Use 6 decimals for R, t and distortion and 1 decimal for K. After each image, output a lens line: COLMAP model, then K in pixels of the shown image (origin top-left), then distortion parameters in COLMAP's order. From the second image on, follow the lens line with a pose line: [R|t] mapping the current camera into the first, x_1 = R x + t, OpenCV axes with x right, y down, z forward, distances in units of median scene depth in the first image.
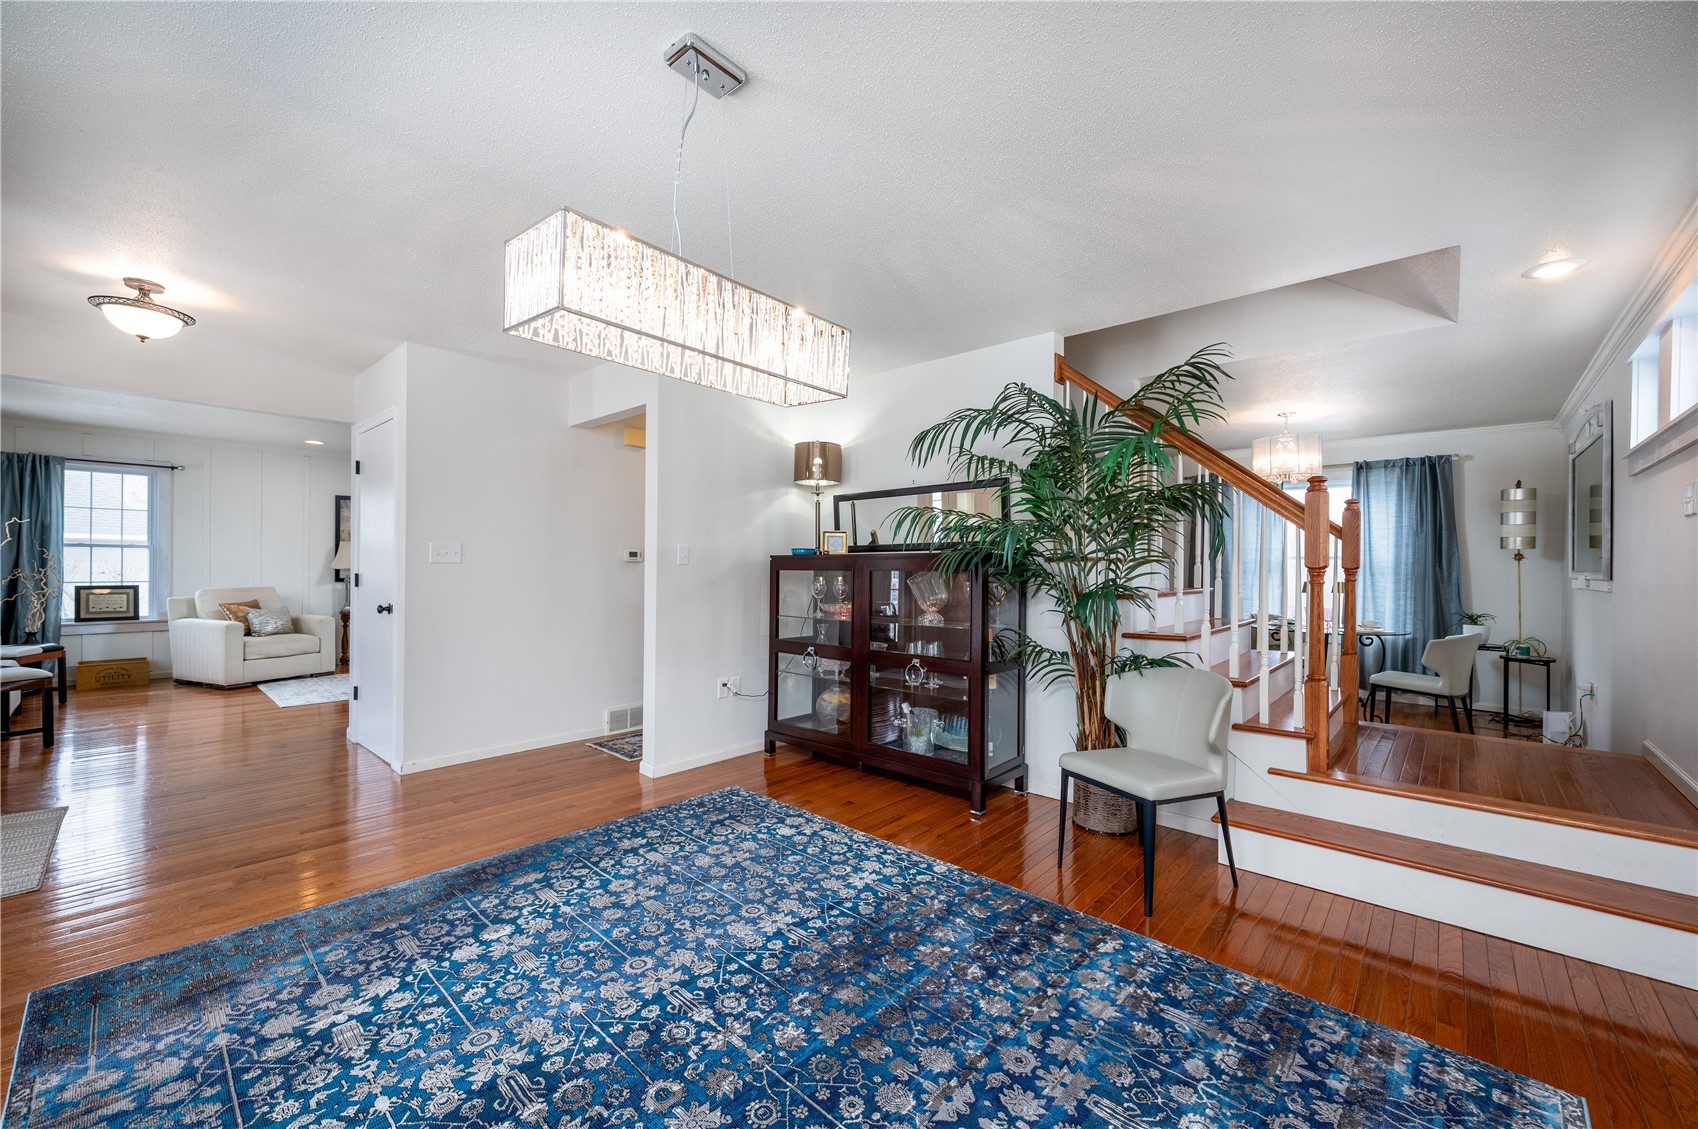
lens RADIAL K [[671.8, 0, 843.3], [0, 671.8, 566.2], [0, 0, 1]] dist [-0.001090, 0.000179]
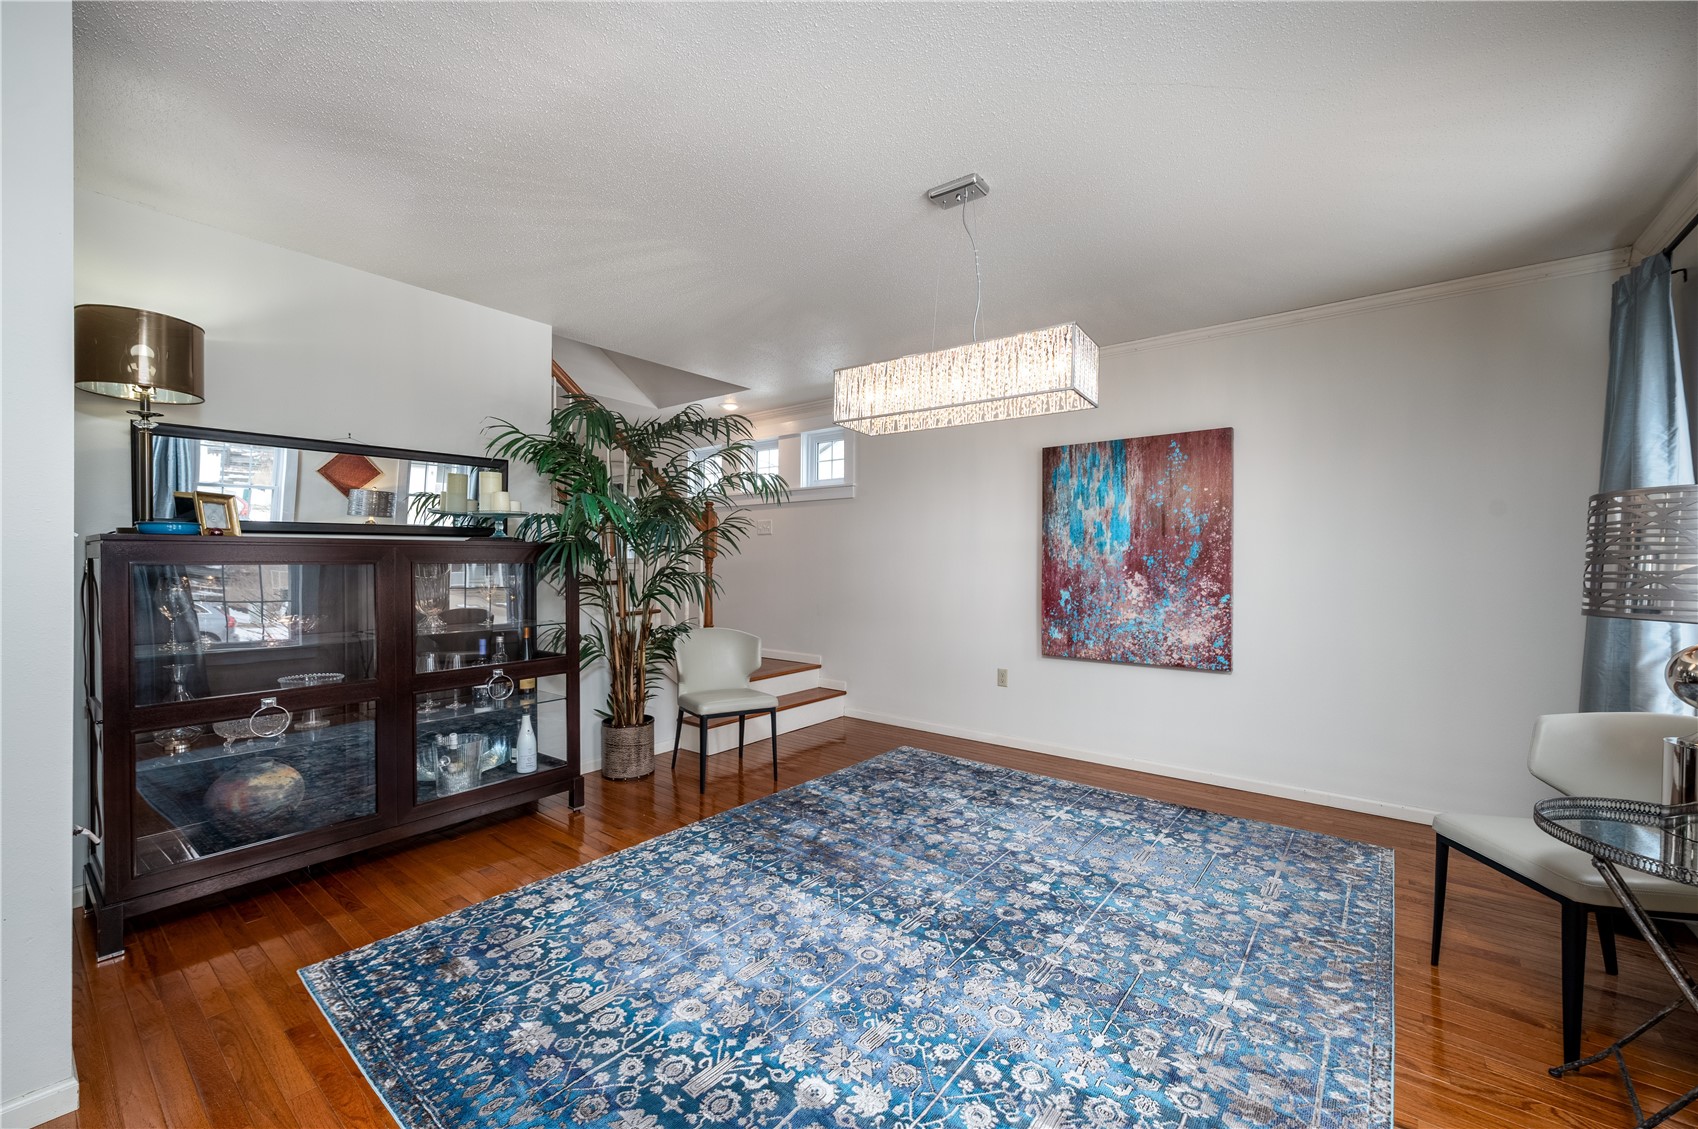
lens RADIAL K [[671.8, 0, 843.3], [0, 671.8, 566.2], [0, 0, 1]] dist [-0.001090, 0.000179]
pose [[-0.066350, -0.017617, 0.997641, -0.978826], [-0.007079, 0.999827, 0.017184, -0.007635], [-0.997771, -0.005922, -0.066464, 0.833643]]
